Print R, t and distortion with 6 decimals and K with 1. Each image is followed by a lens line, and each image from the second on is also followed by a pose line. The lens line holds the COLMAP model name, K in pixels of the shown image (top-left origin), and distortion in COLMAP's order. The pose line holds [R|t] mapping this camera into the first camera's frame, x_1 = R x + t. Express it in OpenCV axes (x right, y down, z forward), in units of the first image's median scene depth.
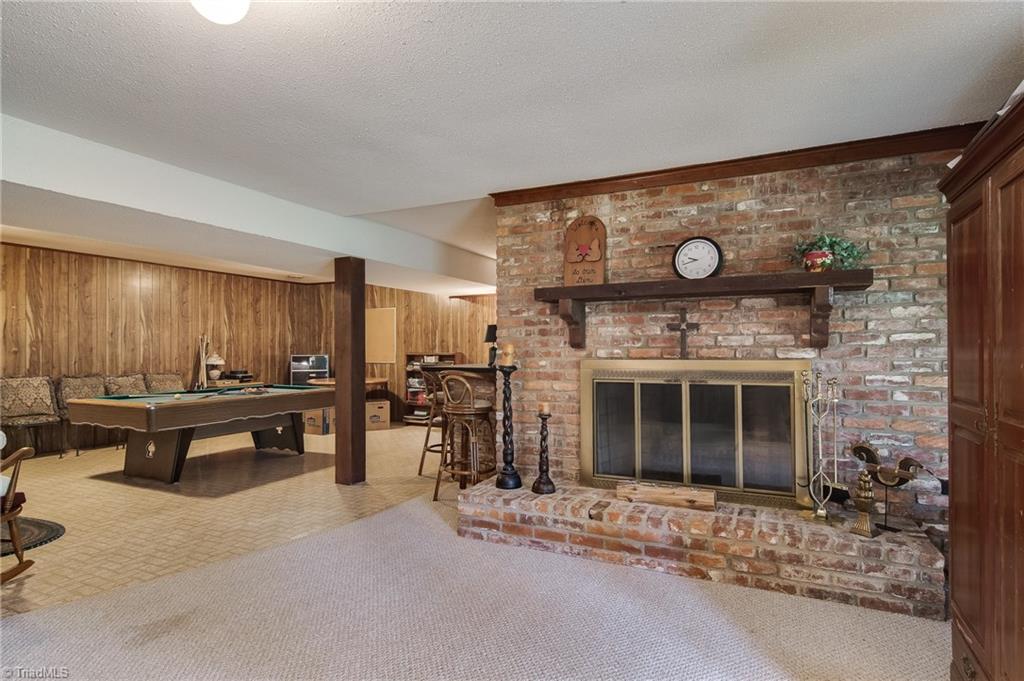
lens RADIAL K [[555.0, 0, 513.8], [0, 555.0, 342.7], [0, 0, 1]] dist [0.029122, -0.001417]
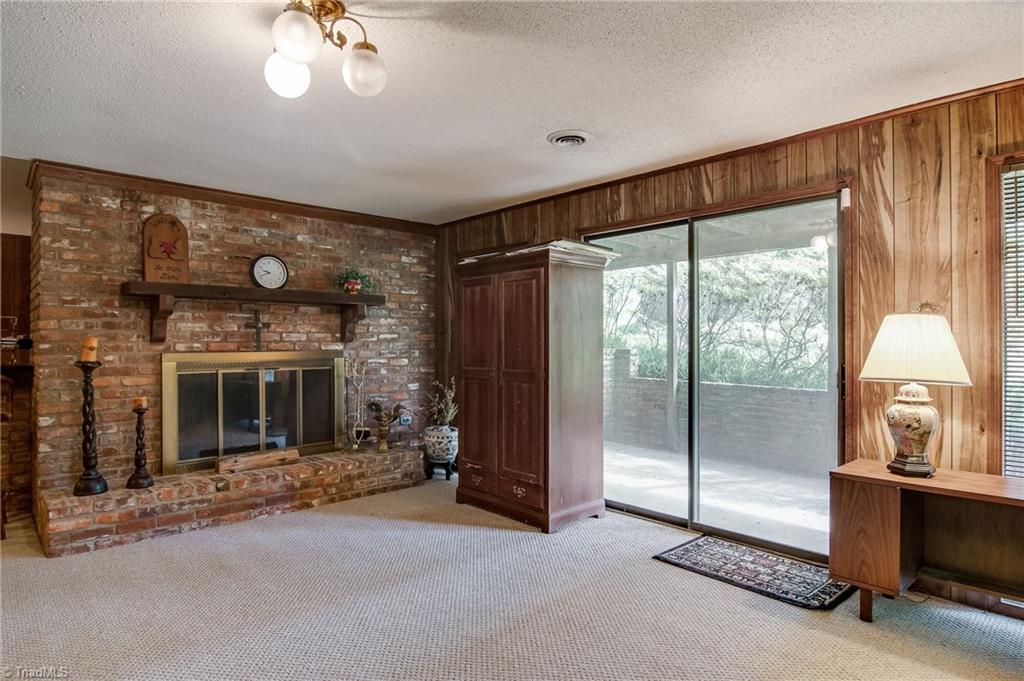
lens RADIAL K [[555.0, 0, 513.8], [0, 555.0, 342.7], [0, 0, 1]] dist [0.029122, -0.001417]
pose [[0.379428, 0.002481, 0.925218, -0.640825], [-0.010770, 0.999940, 0.001736, 0.001829], [-0.925159, -0.010623, 0.379432, 0.003283]]
